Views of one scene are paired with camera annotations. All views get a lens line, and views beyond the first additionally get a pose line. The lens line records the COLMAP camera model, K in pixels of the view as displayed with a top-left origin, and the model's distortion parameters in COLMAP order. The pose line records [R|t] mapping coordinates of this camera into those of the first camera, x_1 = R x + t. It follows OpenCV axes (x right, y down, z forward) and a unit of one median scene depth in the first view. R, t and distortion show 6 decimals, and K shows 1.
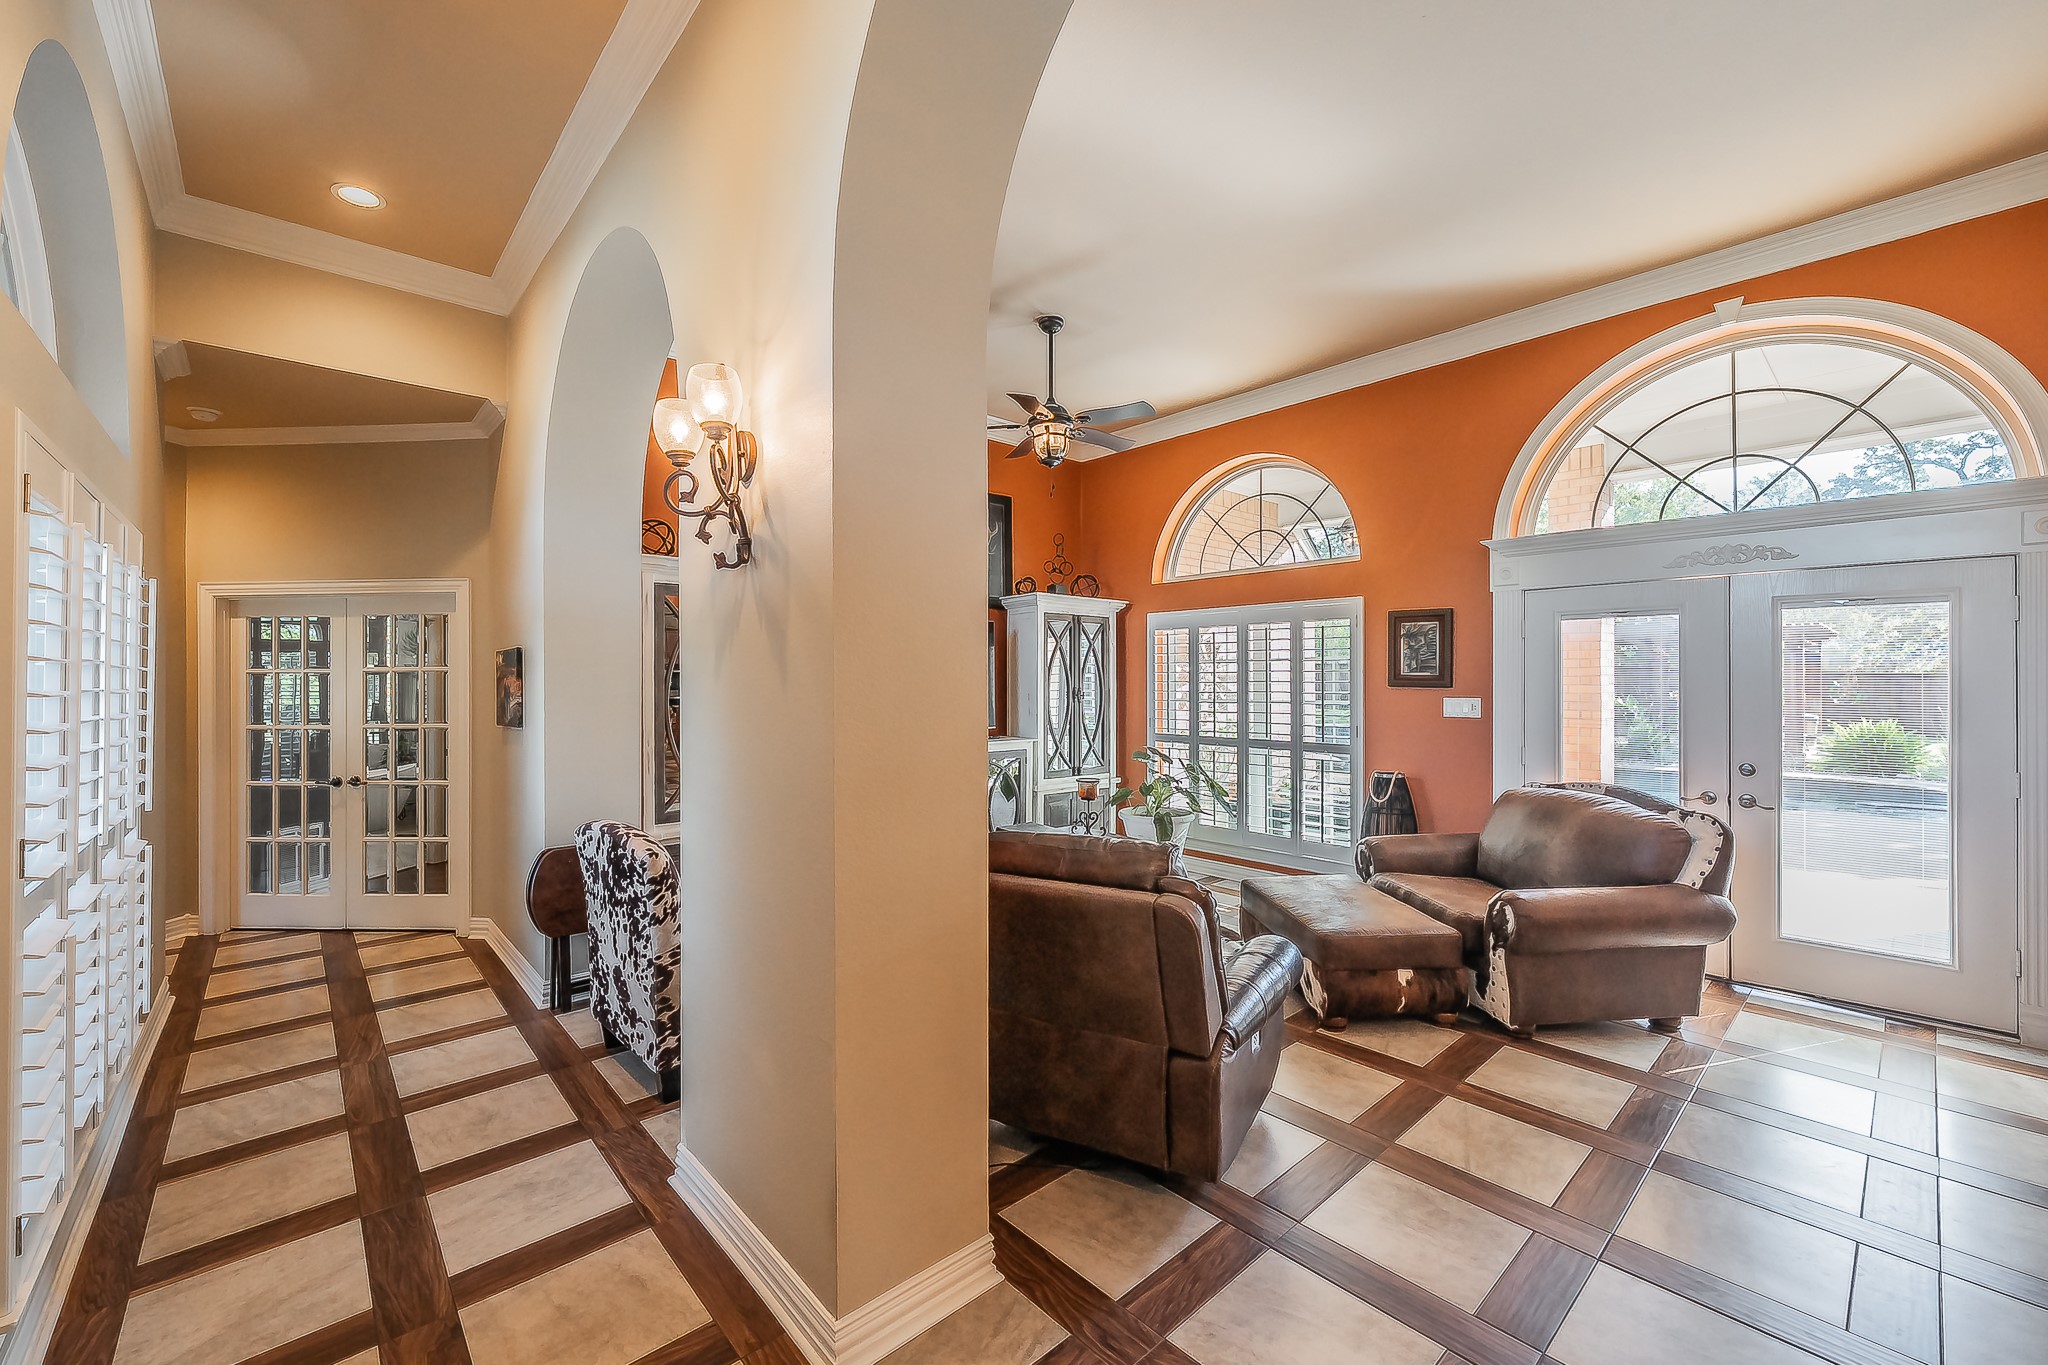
lens RADIAL K [[811.7, 0, 1024.0], [0, 811.7, 682.5], [0, 0, 1]] dist [0.001521, 0.000056]
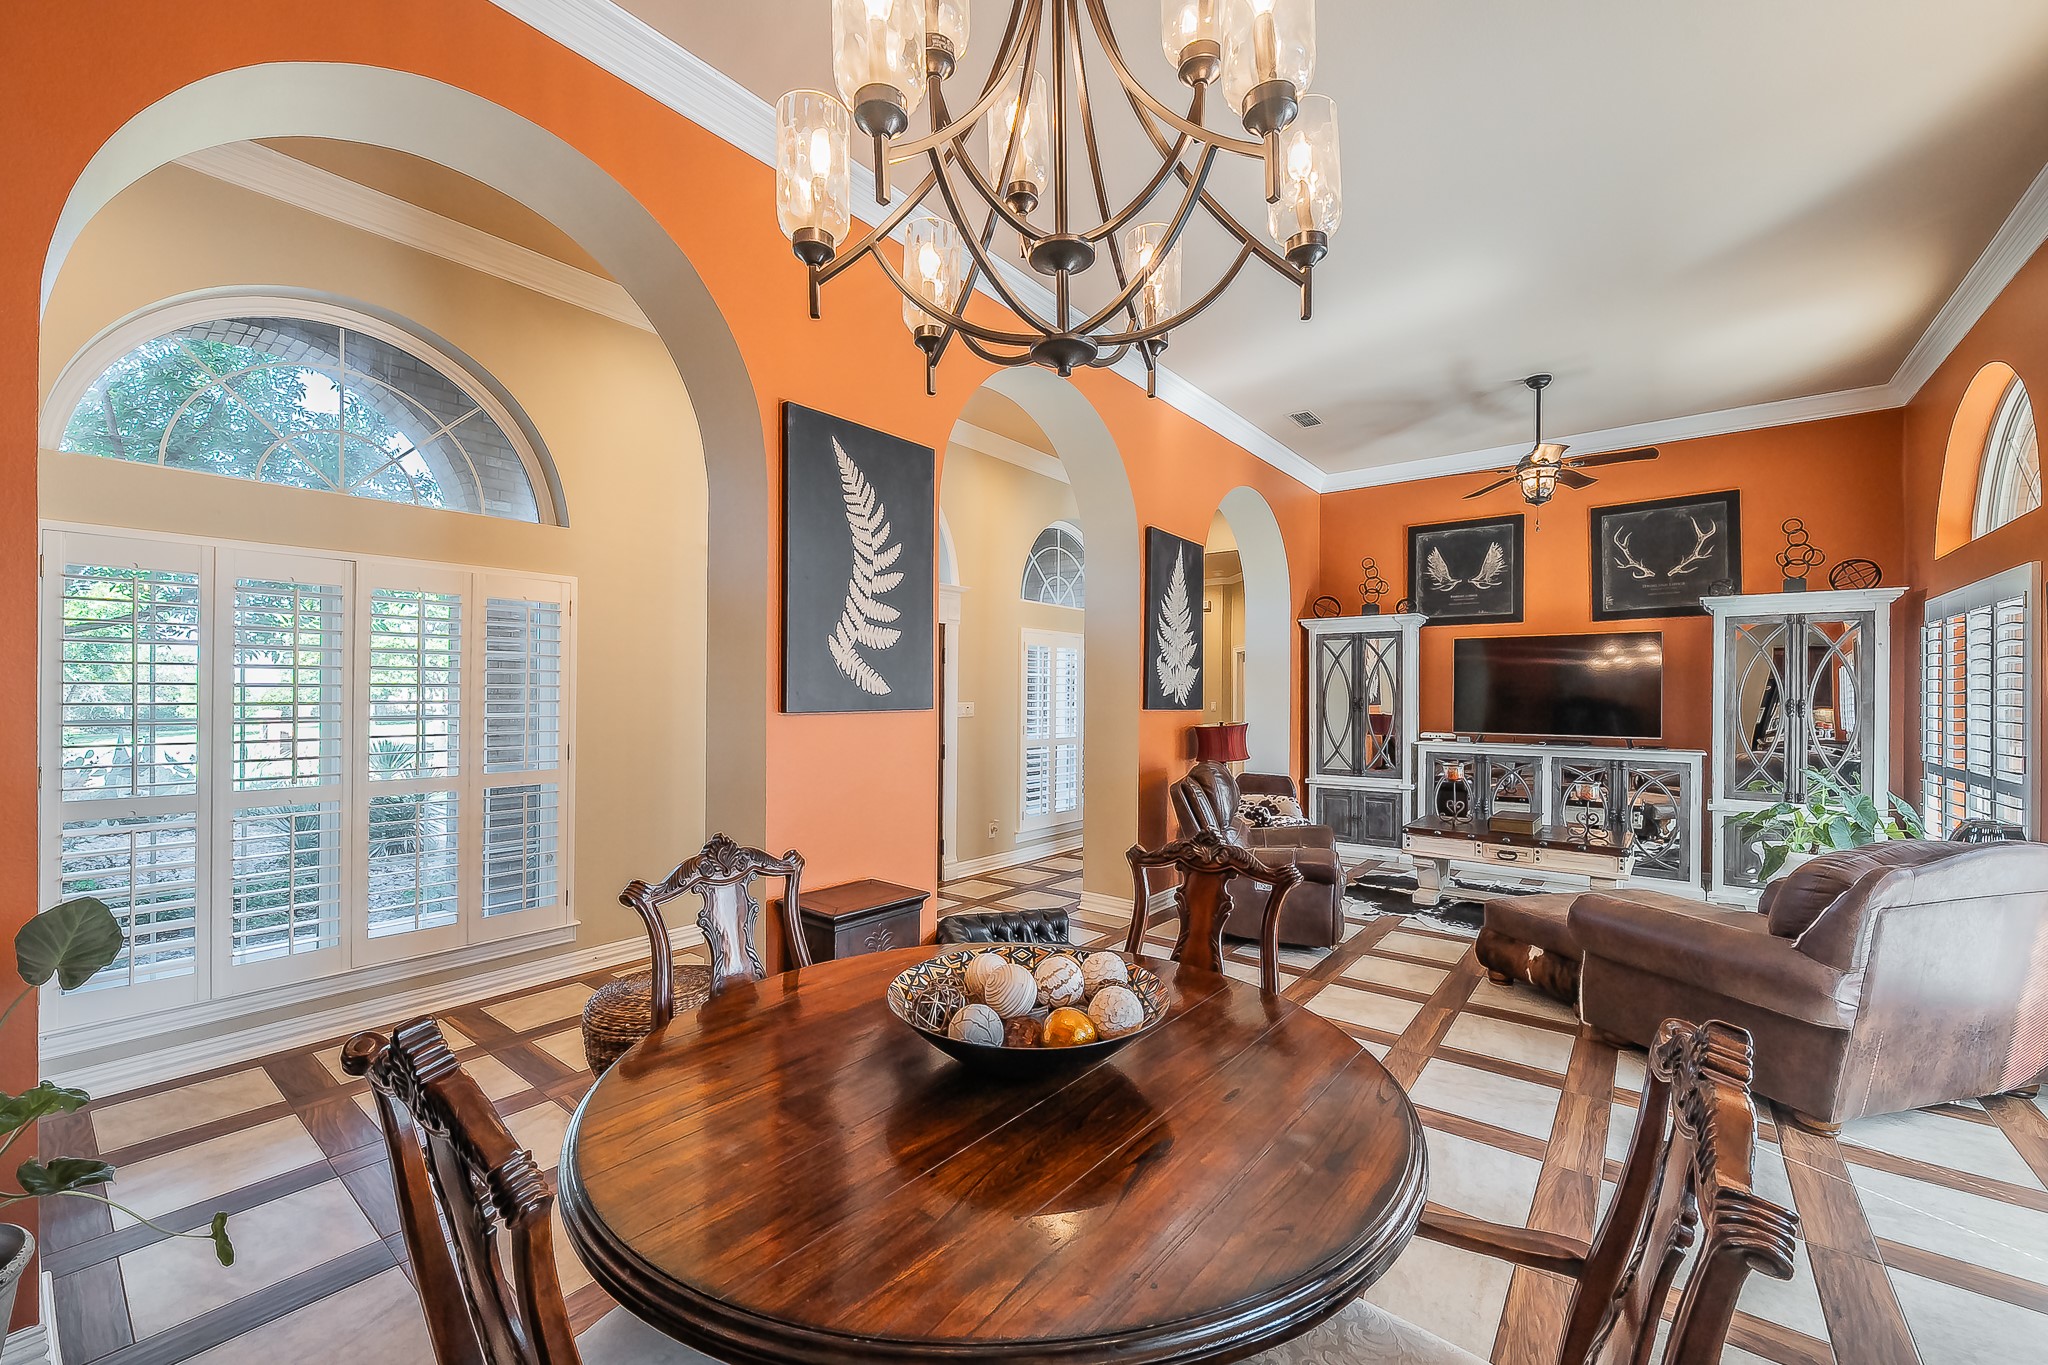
lens RADIAL K [[811.7, 0, 1024.0], [0, 811.7, 682.5], [0, 0, 1]] dist [0.001521, 0.000056]
pose [[0.166539, -0.015238, -0.985917, 1.006712], [-0.004444, 0.999859, -0.016204, 0.009094], [0.986025, 0.007080, 0.166448, 0.084505]]
